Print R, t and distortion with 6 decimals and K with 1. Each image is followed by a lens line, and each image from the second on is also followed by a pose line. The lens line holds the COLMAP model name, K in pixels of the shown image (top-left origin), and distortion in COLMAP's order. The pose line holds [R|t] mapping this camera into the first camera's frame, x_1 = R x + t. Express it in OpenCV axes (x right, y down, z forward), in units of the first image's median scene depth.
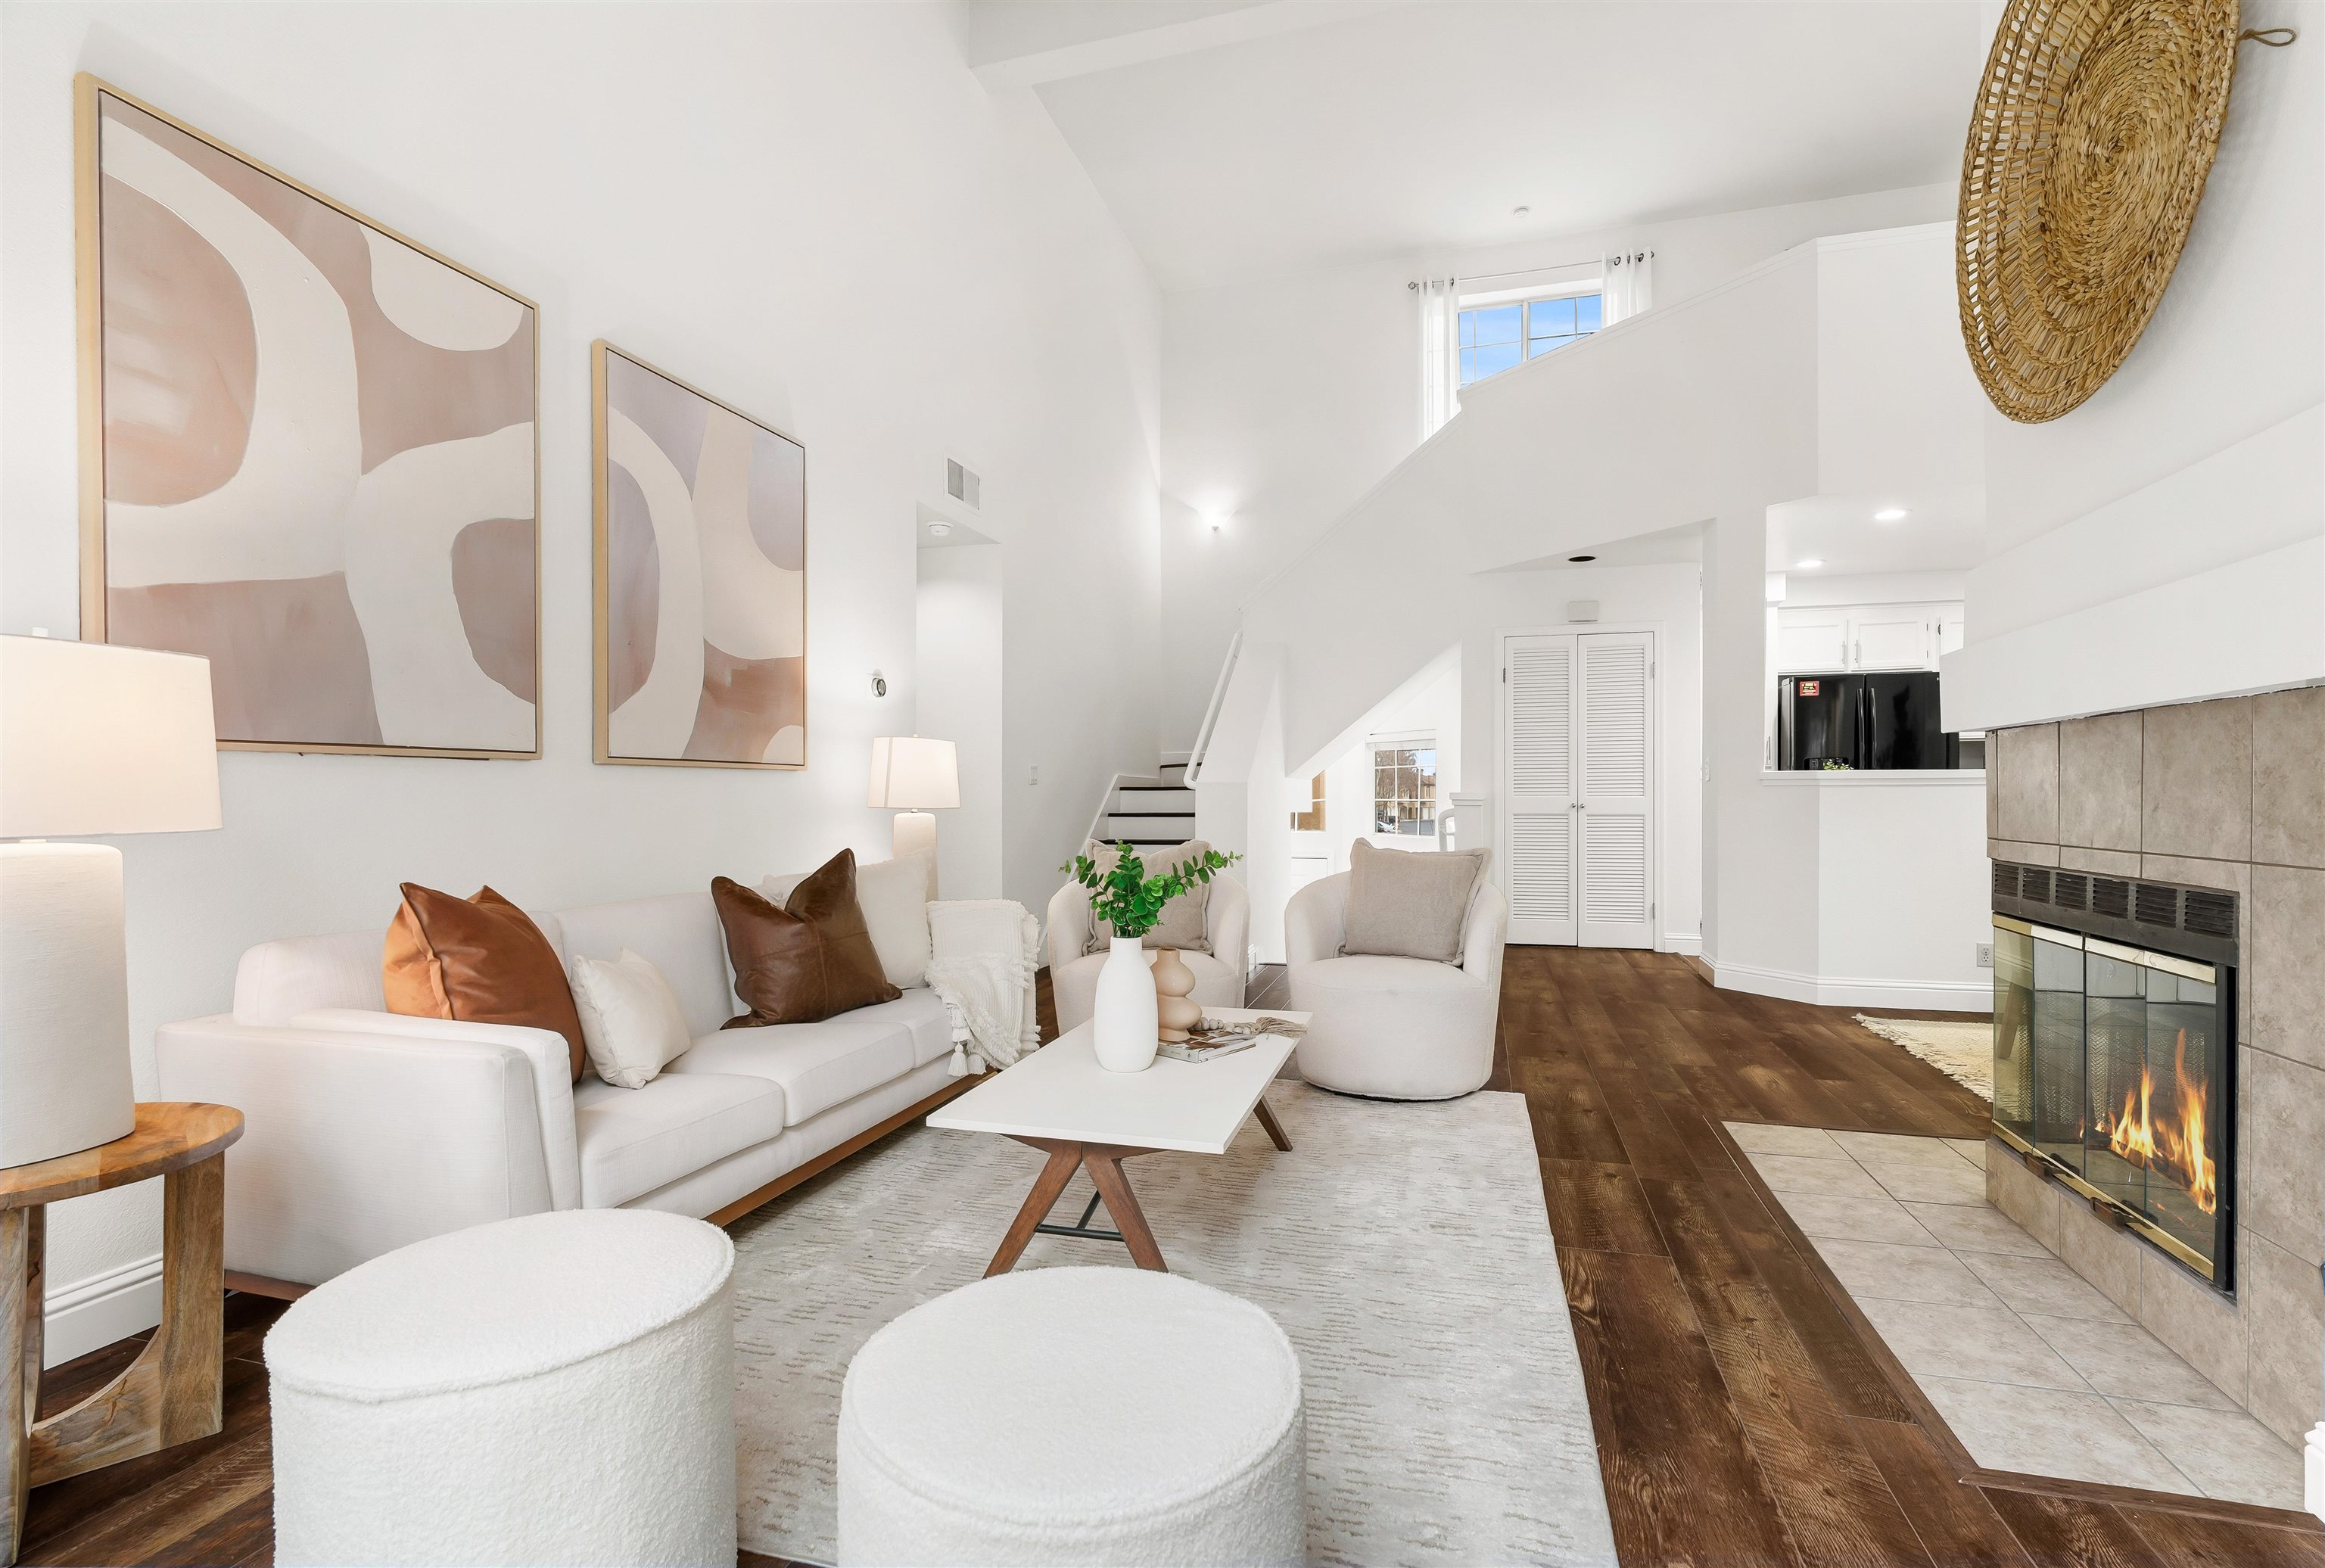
lens RADIAL K [[1067.6, 0, 1151.0], [0, 1067.6, 805.1], [0, 0, 1]] dist [-0.010482, 0.002773]
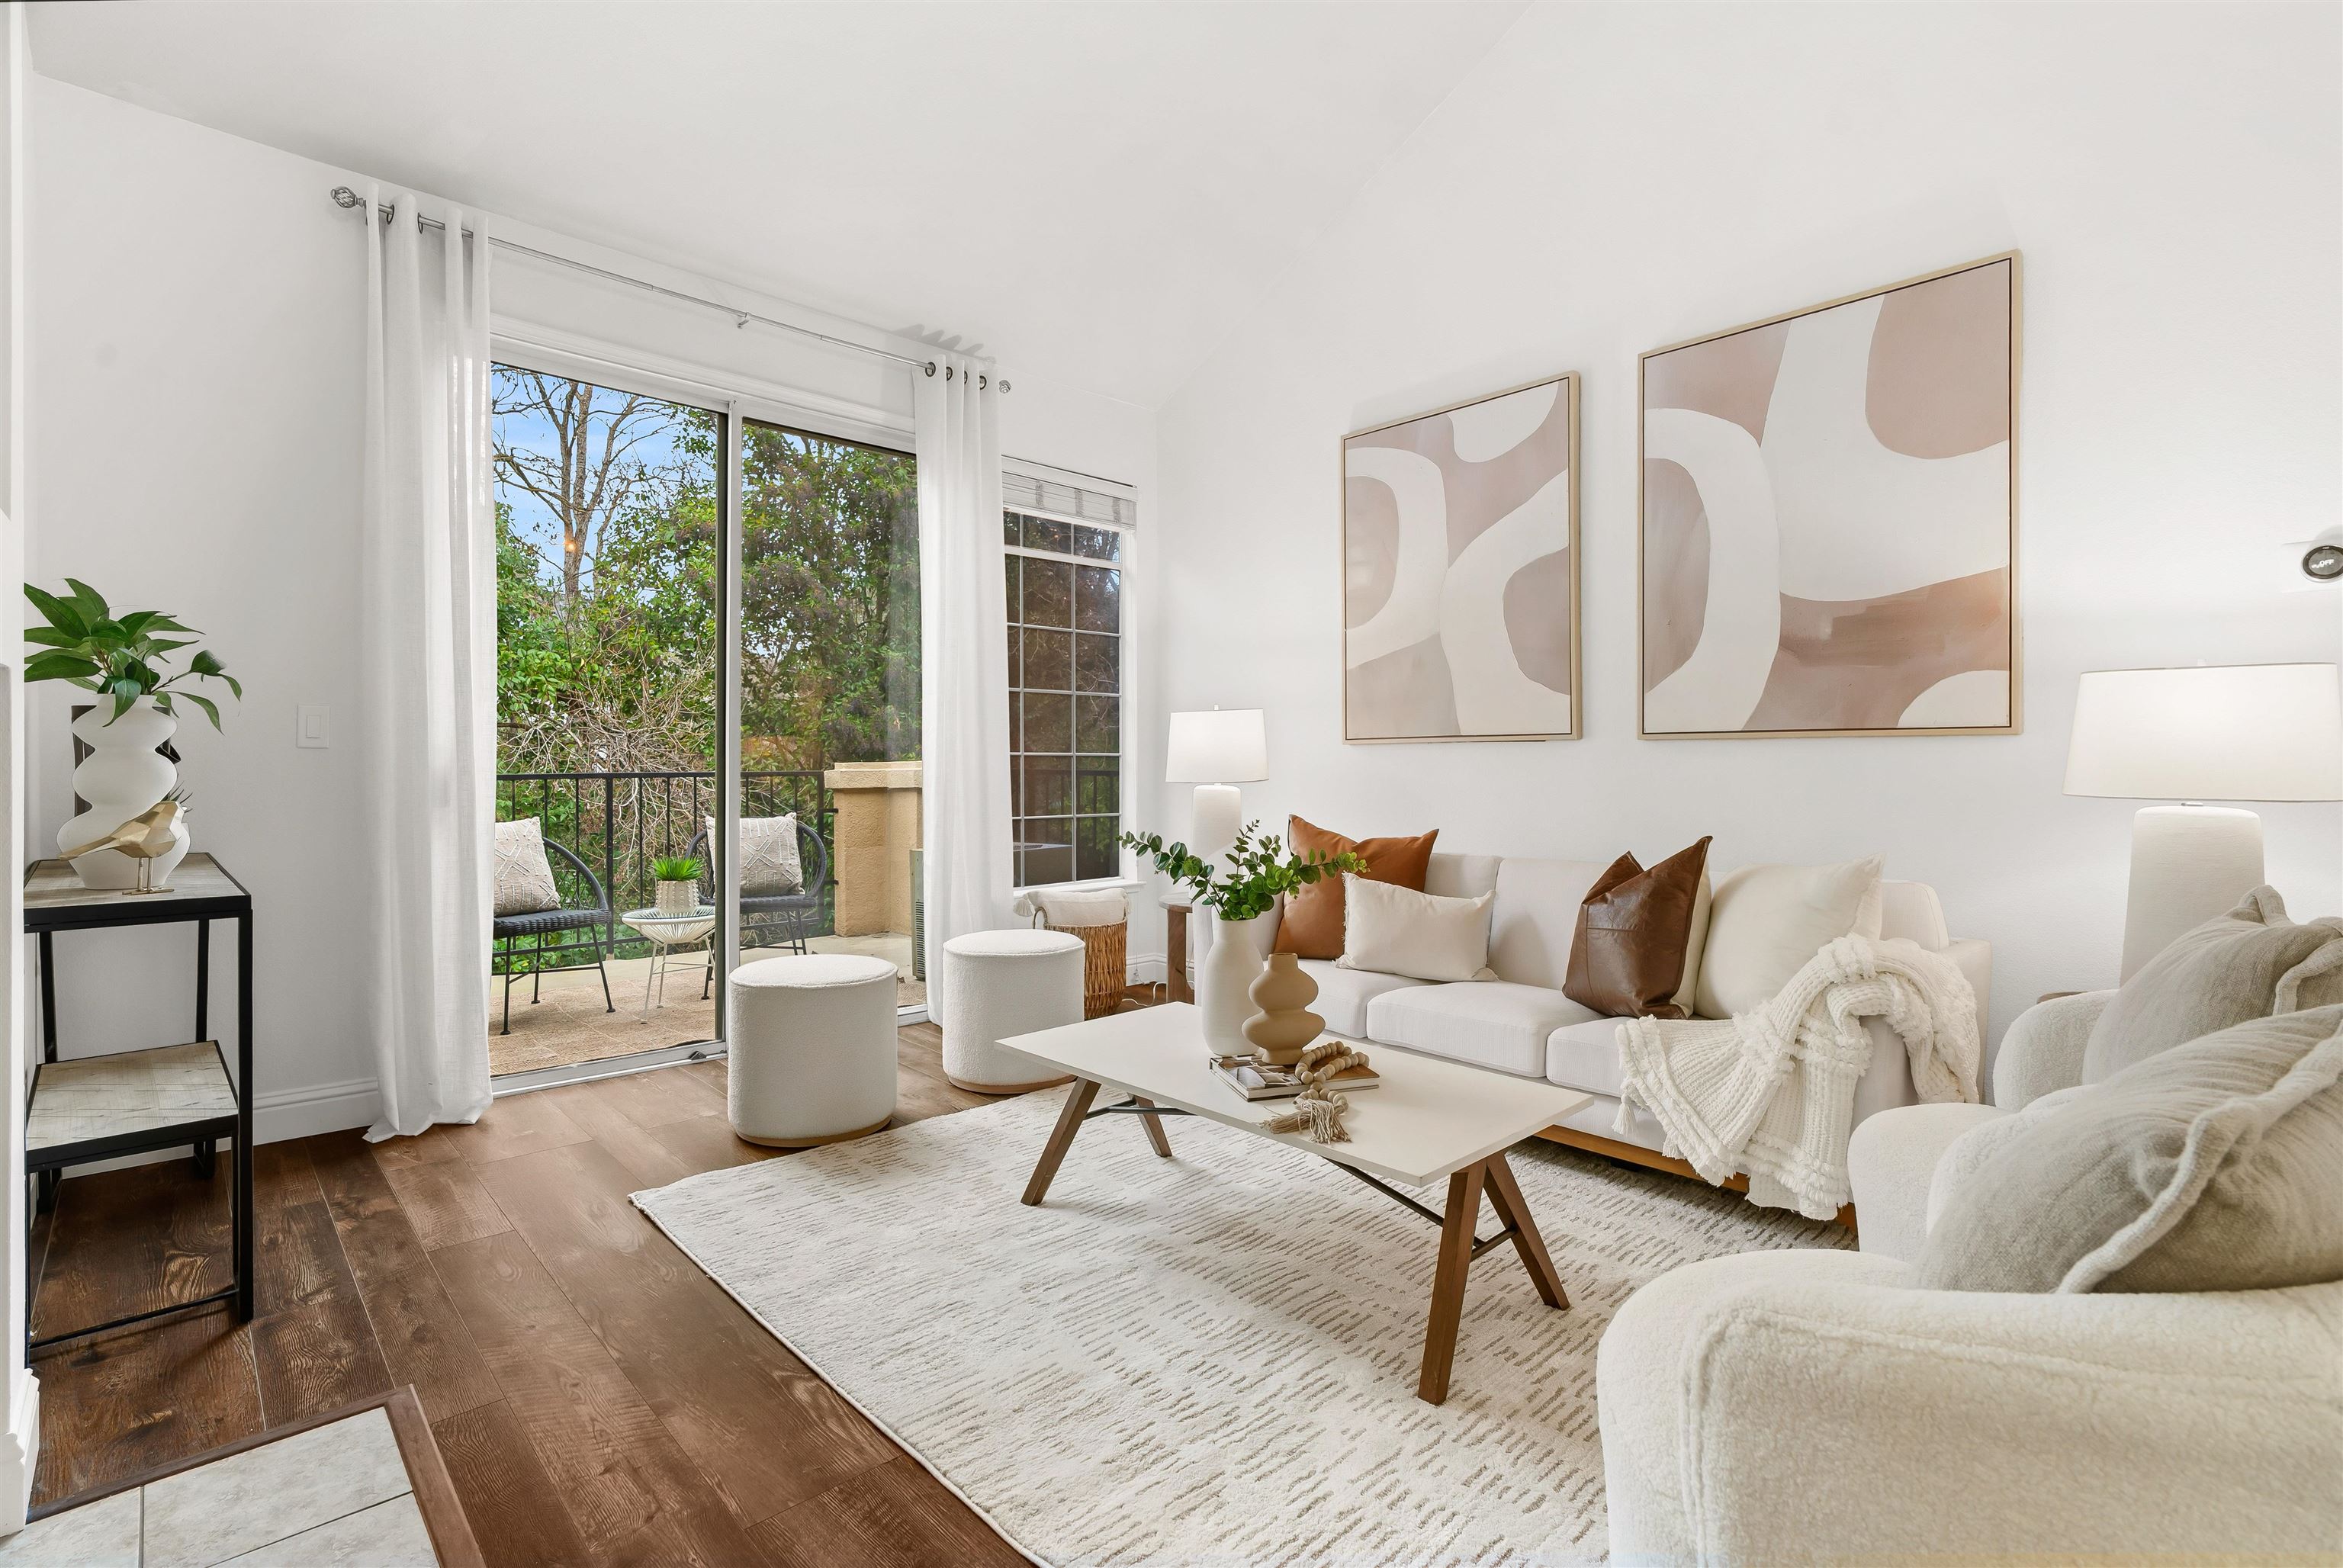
lens RADIAL K [[1075.9, 0, 1195.2], [0, 1075.9, 766.4], [0, 0, 1]] dist [-0.010482, 0.002773]
pose [[-0.490016, 0.007011, -0.871685, 0.840303], [-0.005659, 0.999921, 0.011224, -0.026988], [0.871695, 0.010433, -0.489937, 1.426900]]
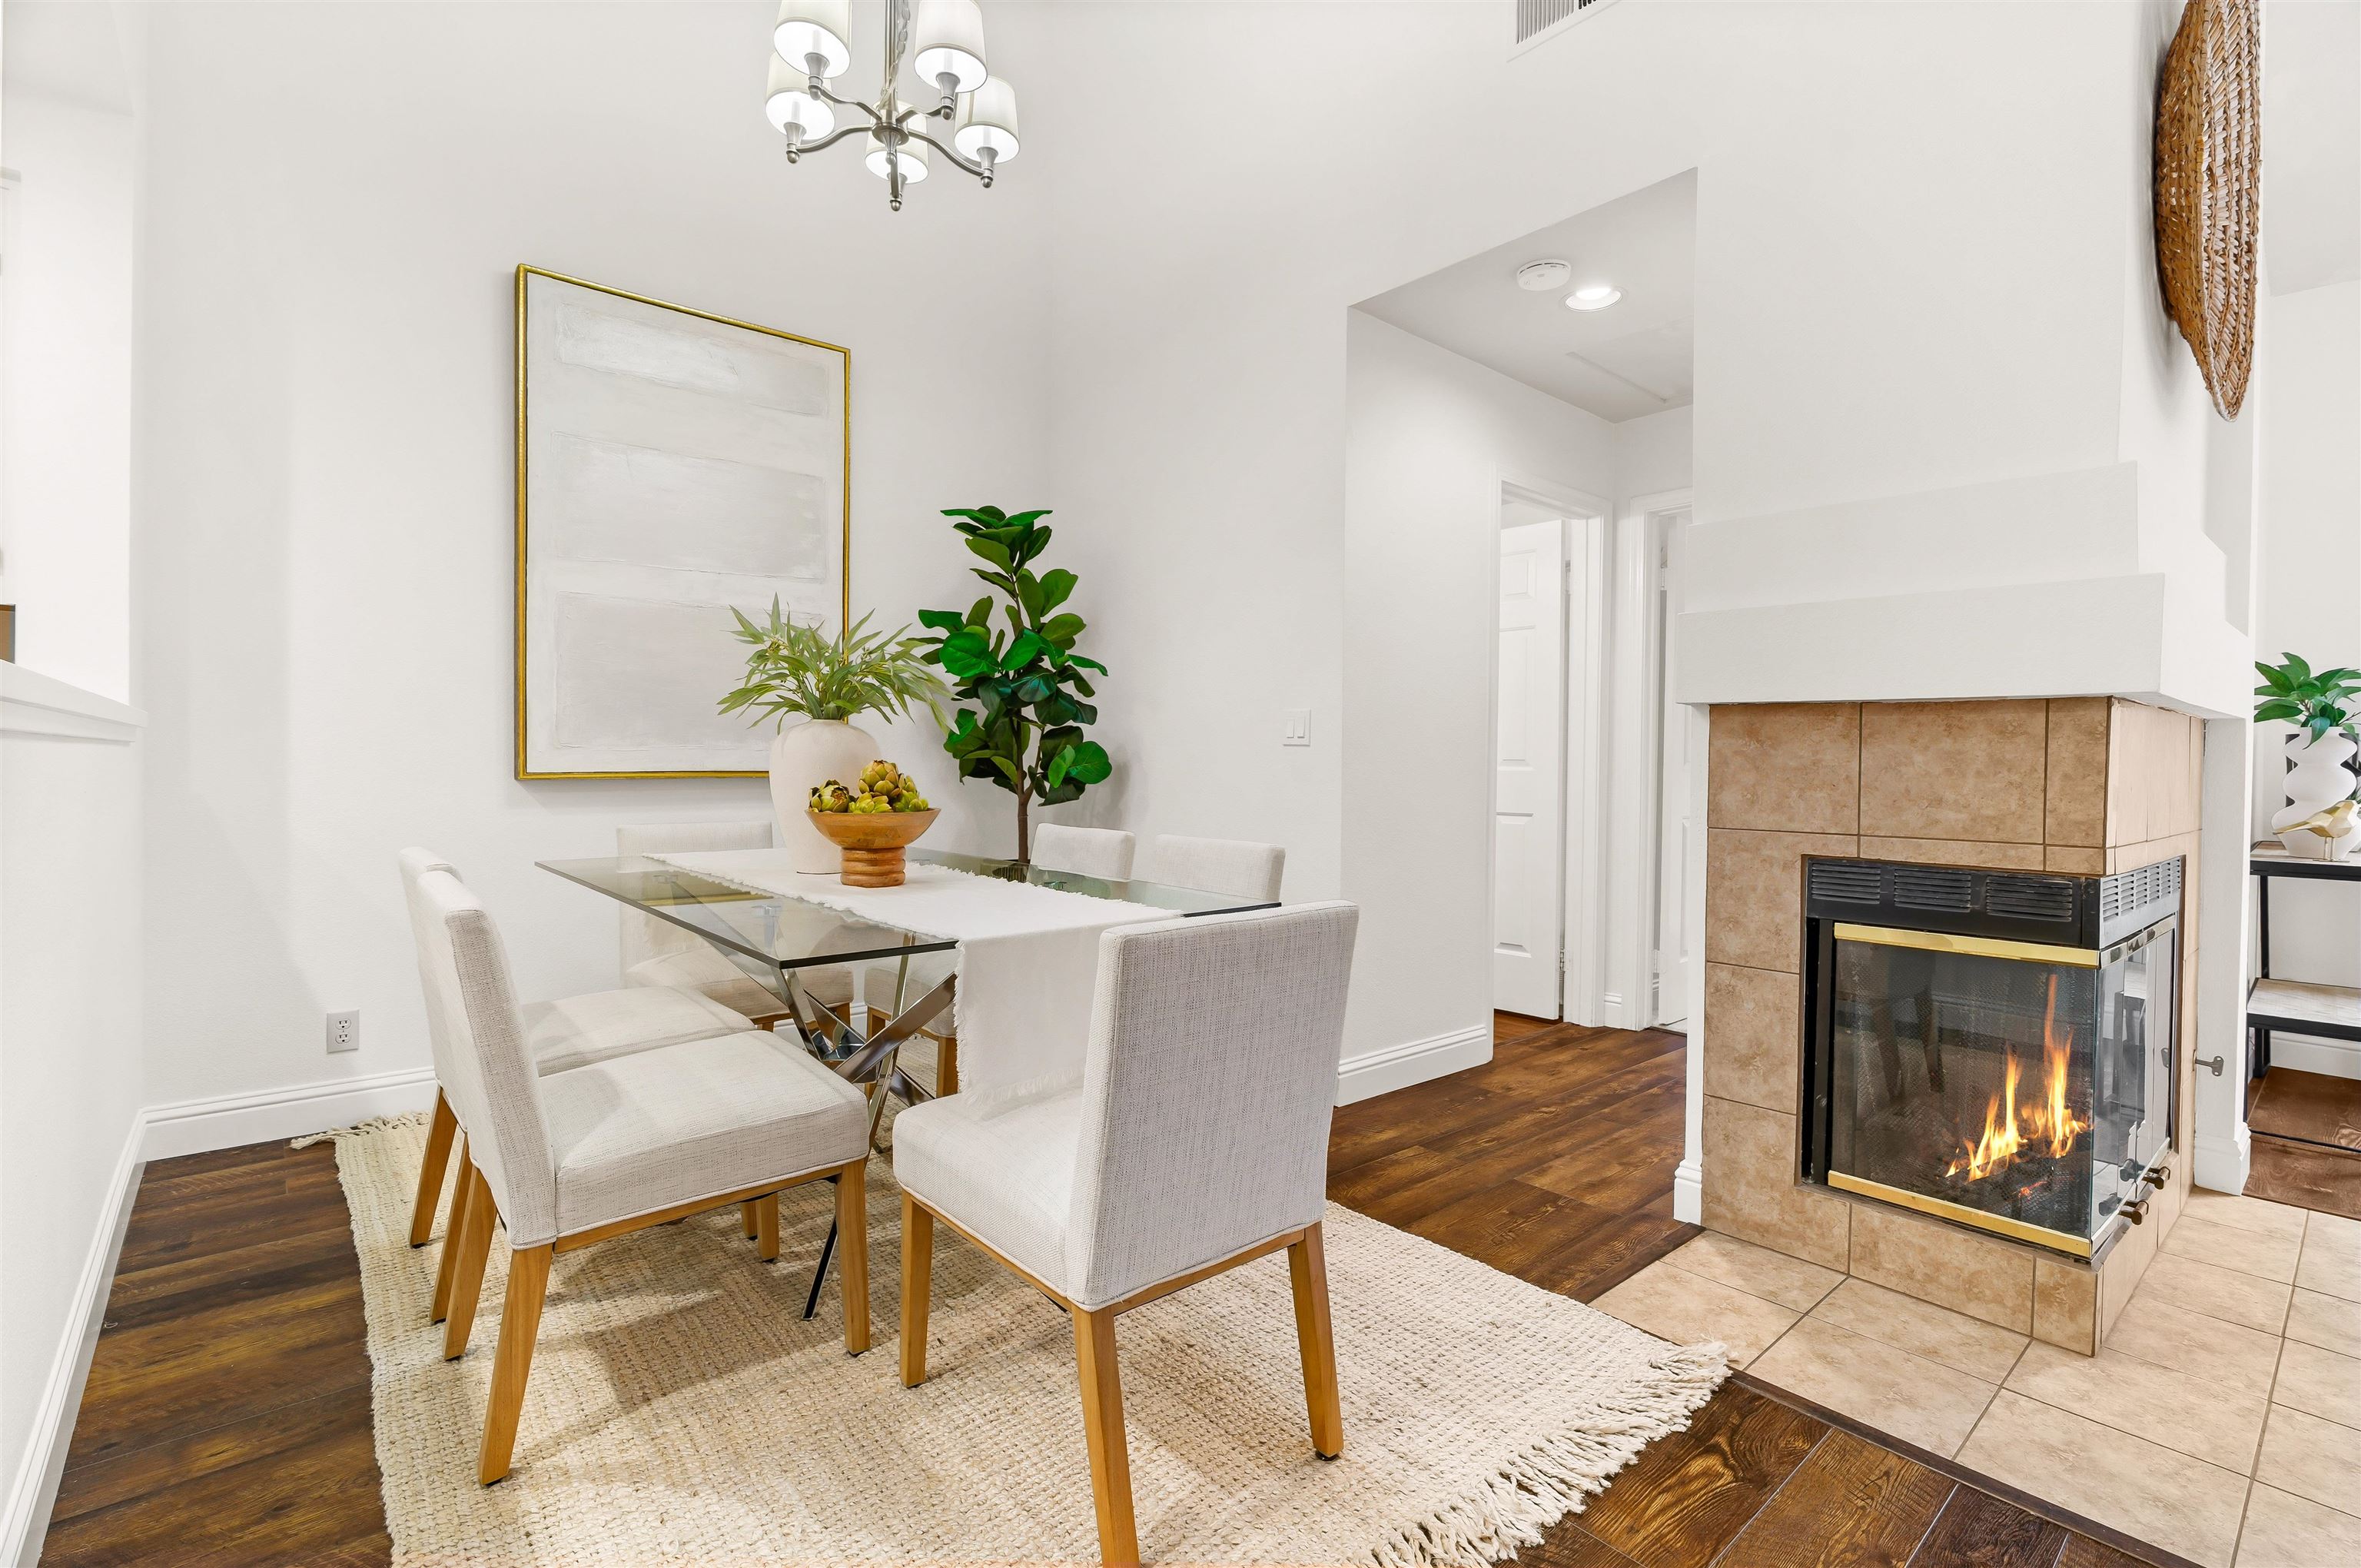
lens RADIAL K [[1084.3, 0, 1178.1], [0, 1084.3, 776.4], [0, 0, 1]] dist [-0.010482, 0.002773]
pose [[-0.847014, -0.010444, 0.531469, 0.975806], [-0.003143, 0.999888, 0.014641, -0.026211], [-0.531562, 0.010730, -0.846951, 2.030363]]
